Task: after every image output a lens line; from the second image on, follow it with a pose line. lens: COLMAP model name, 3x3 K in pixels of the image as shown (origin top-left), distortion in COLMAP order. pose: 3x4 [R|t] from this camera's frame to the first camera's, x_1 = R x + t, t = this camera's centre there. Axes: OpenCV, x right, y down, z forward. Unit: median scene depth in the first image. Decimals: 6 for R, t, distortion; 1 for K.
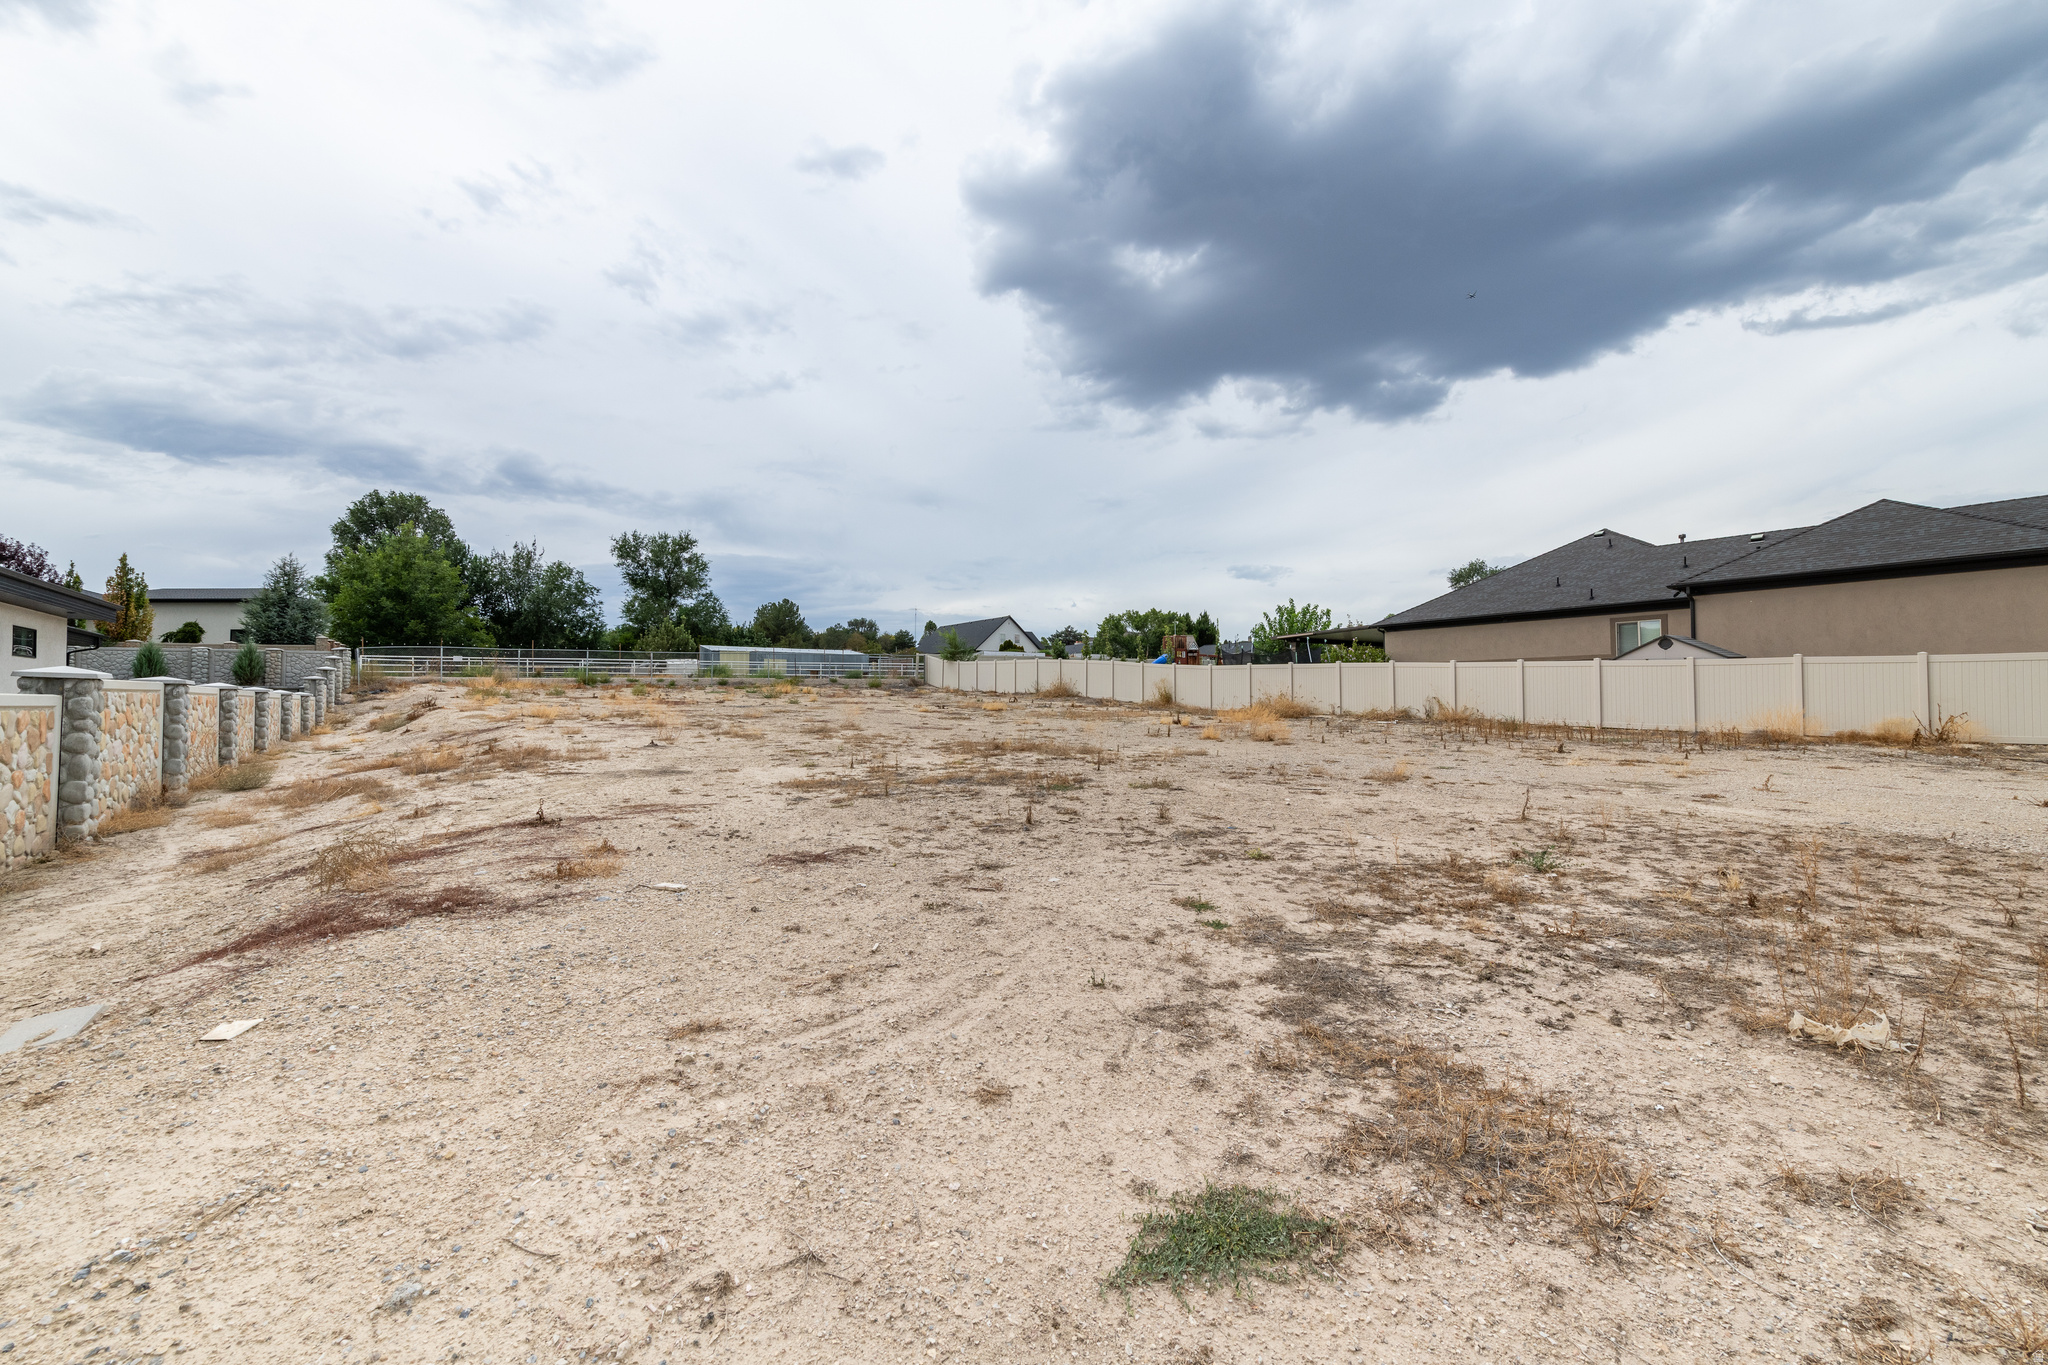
lens RADIAL K [[798.1, 0, 1029.7], [0, 798.1, 695.1], [0, 0, 1]] dist [0.012016, -0.003007]
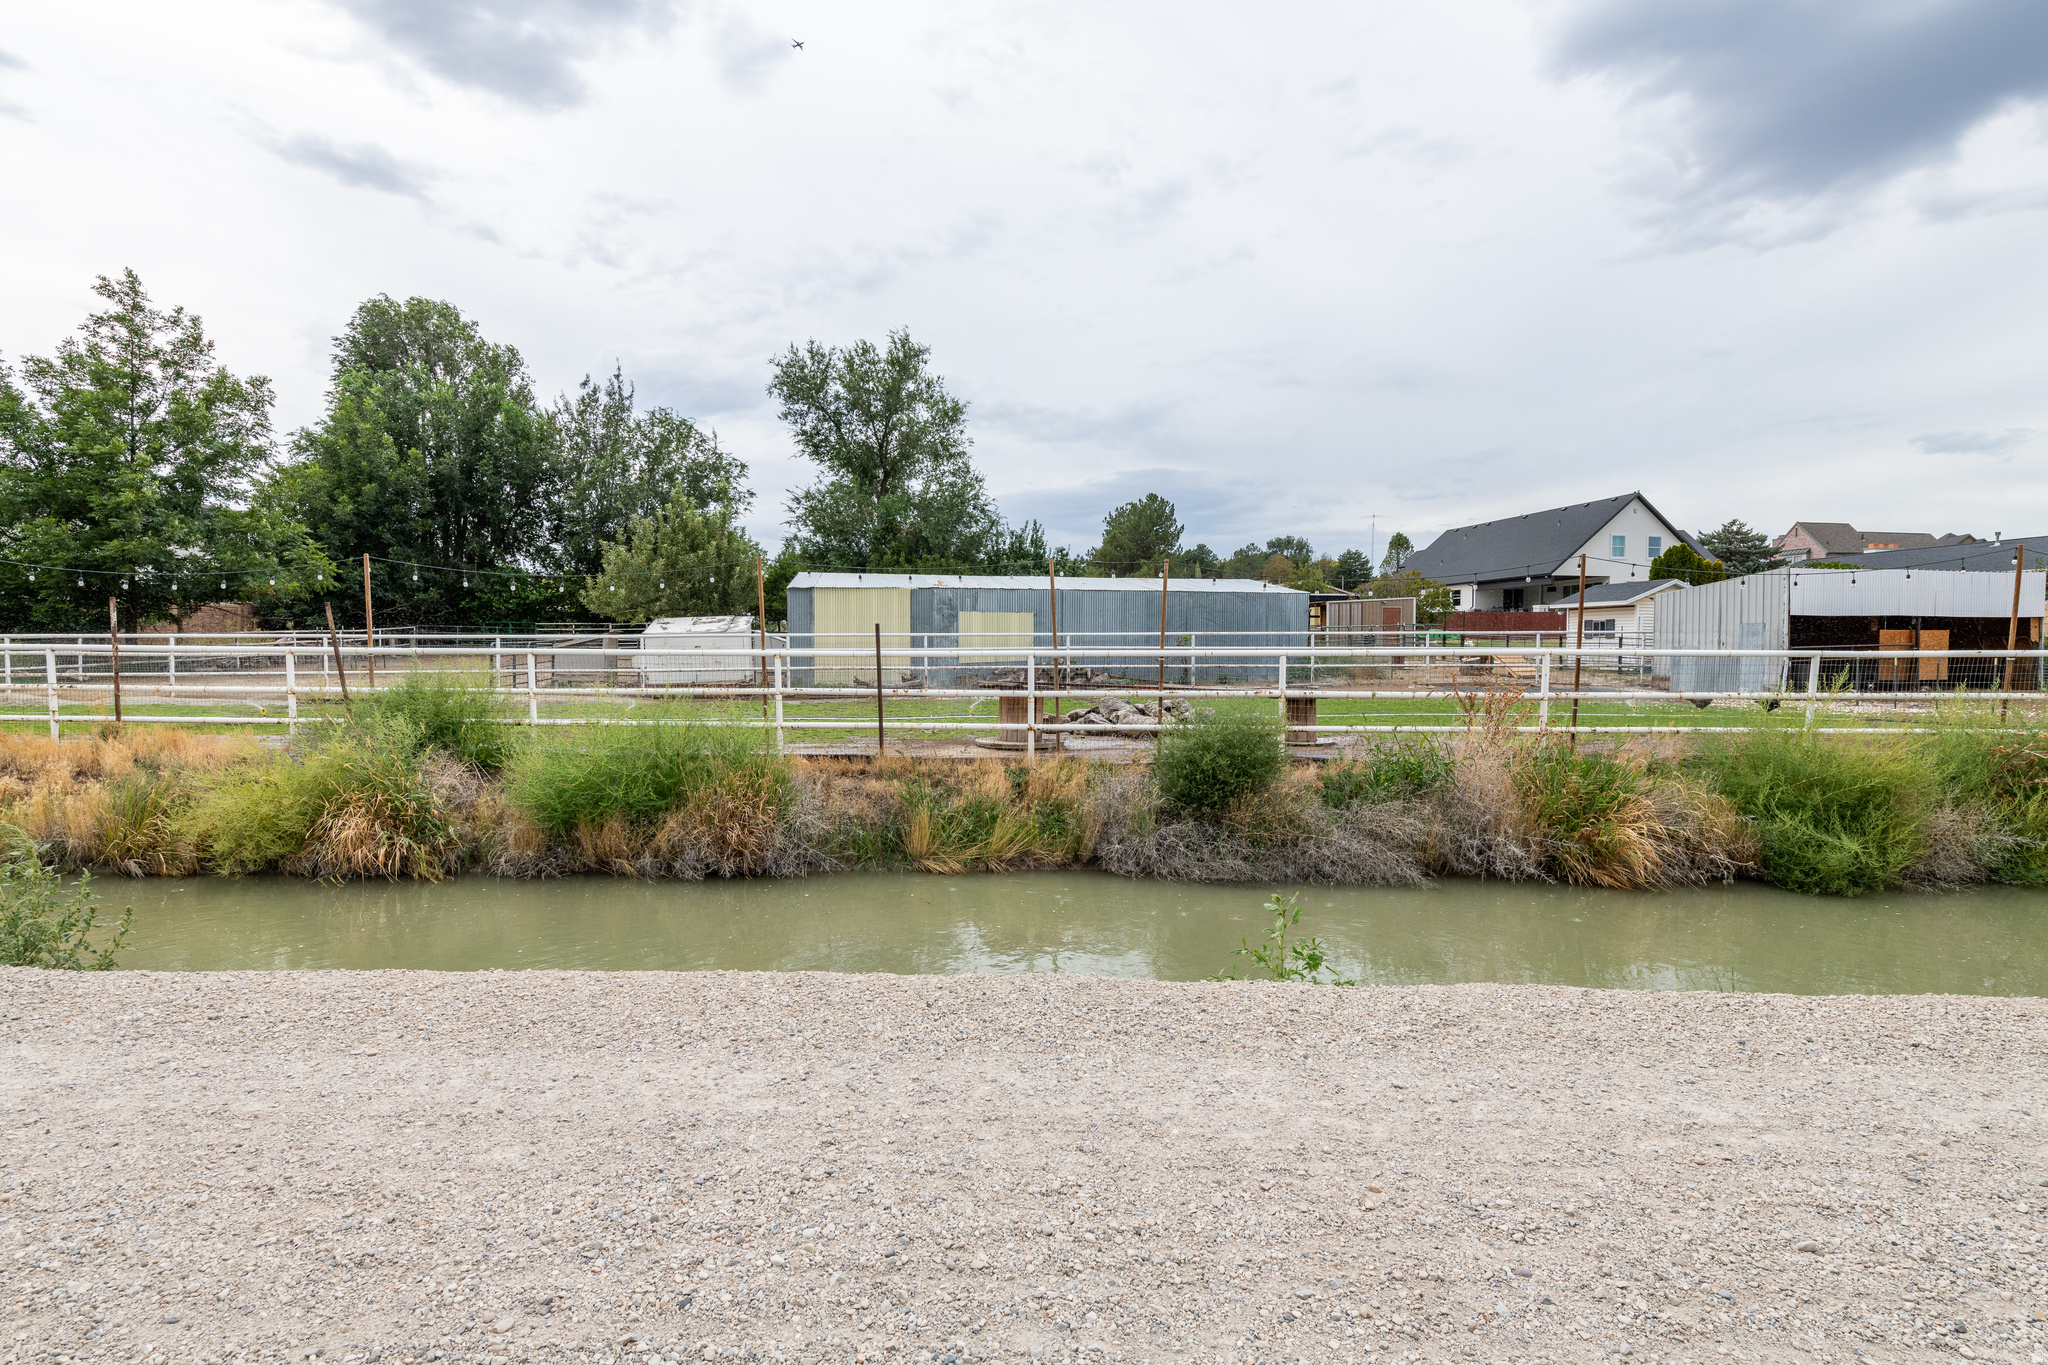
lens RADIAL K [[981.9, 0, 1024.1], [0, 981.9, 699.7], [0, 0, 1]] dist [-0.000020, 0.002444]
pose [[0.892398, 0.036086, -0.449804, -0.104362], [-0.008641, 0.997981, 0.062920, -0.027336], [0.451166, -0.052263, 0.890908, 0.513300]]
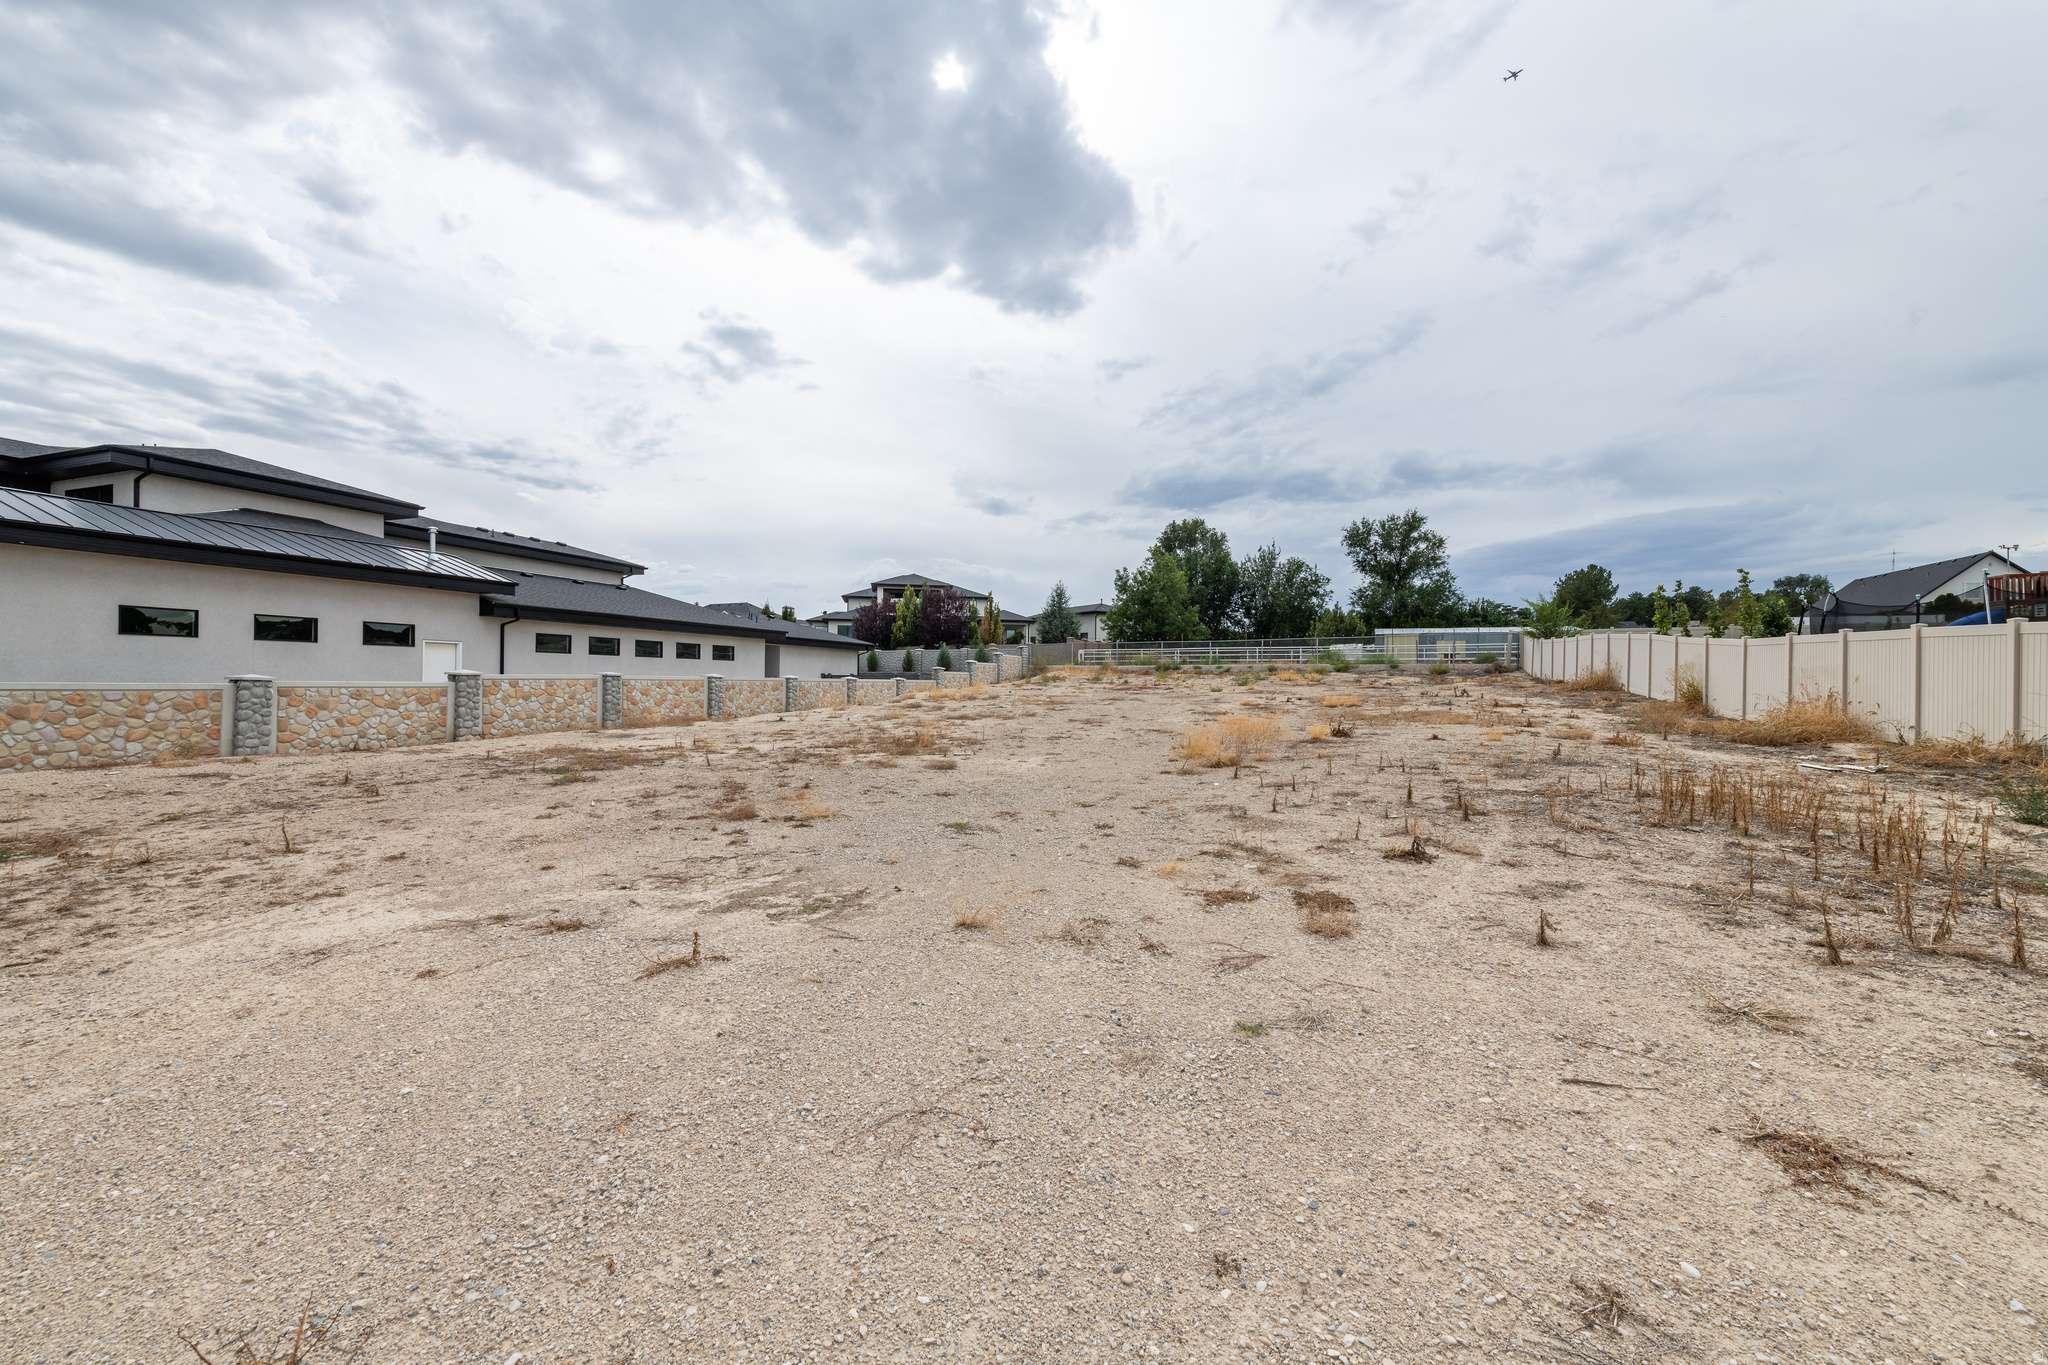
lens RADIAL K [[798.1, 0, 1028.9], [0, 798.1, 678.0], [0, 0, 1]] dist [0.012016, -0.003007]
pose [[0.527571, 0.008570, -0.849468, 0.147472], [-0.008614, 0.999952, 0.004738, -0.002911], [0.849467, 0.004817, 0.527619, 0.099898]]
